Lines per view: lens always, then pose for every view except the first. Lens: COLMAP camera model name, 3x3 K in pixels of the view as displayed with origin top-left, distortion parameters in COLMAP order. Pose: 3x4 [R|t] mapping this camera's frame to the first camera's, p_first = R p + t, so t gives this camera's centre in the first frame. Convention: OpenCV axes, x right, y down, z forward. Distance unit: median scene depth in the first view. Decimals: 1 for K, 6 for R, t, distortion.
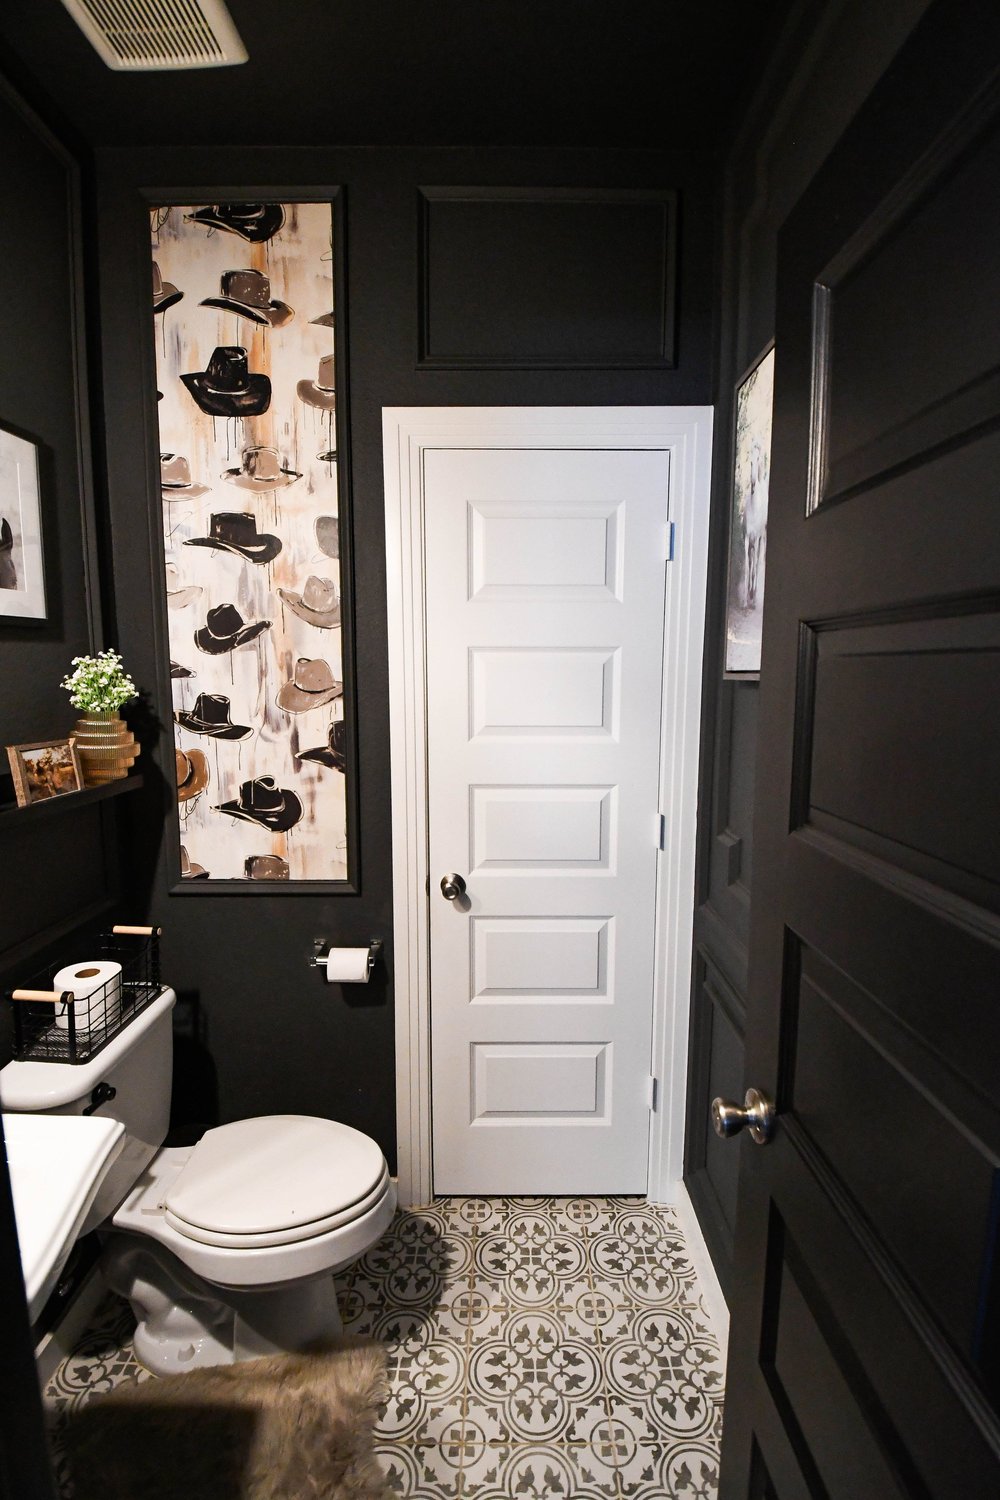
lens RADIAL K [[682.2, 0, 517.8], [0, 682.2, 753.4], [0, 0, 1]] dist [0.023055, -0.029222]
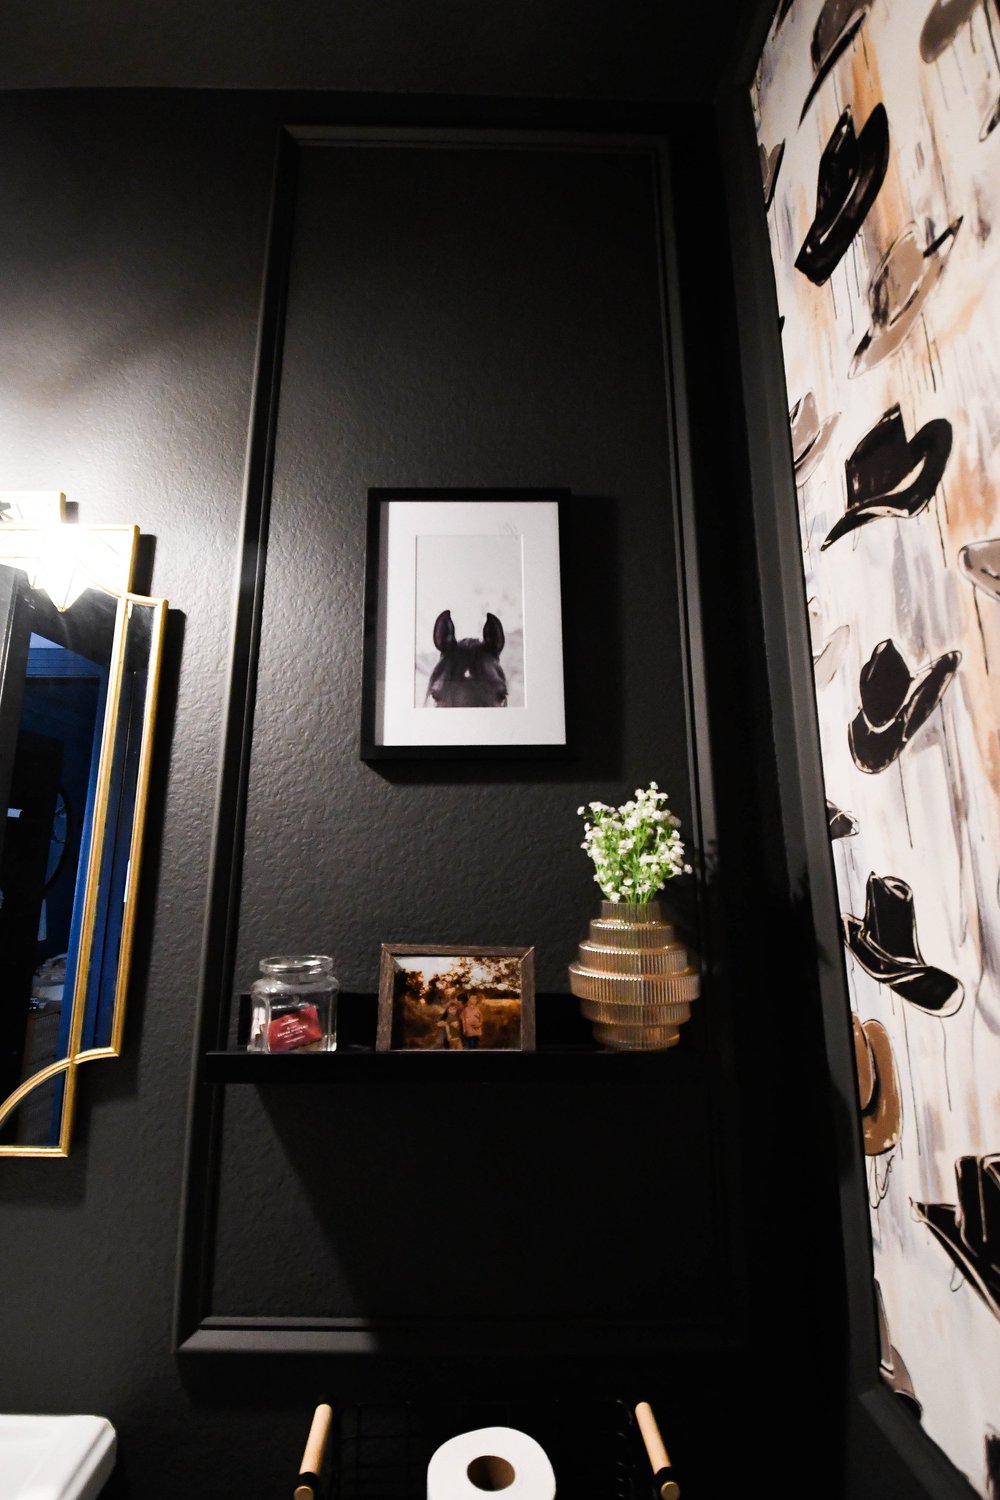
lens RADIAL K [[738.0, 0, 487.9], [0, 738.0, 695.1], [0, 0, 1]] dist [0.034127, -0.046001]
pose [[0.011571, -0.245871, -0.969234, -0.017840], [-0.123507, 0.961525, -0.245390, -0.055033], [0.992276, 0.122546, -0.019241, 0.793128]]
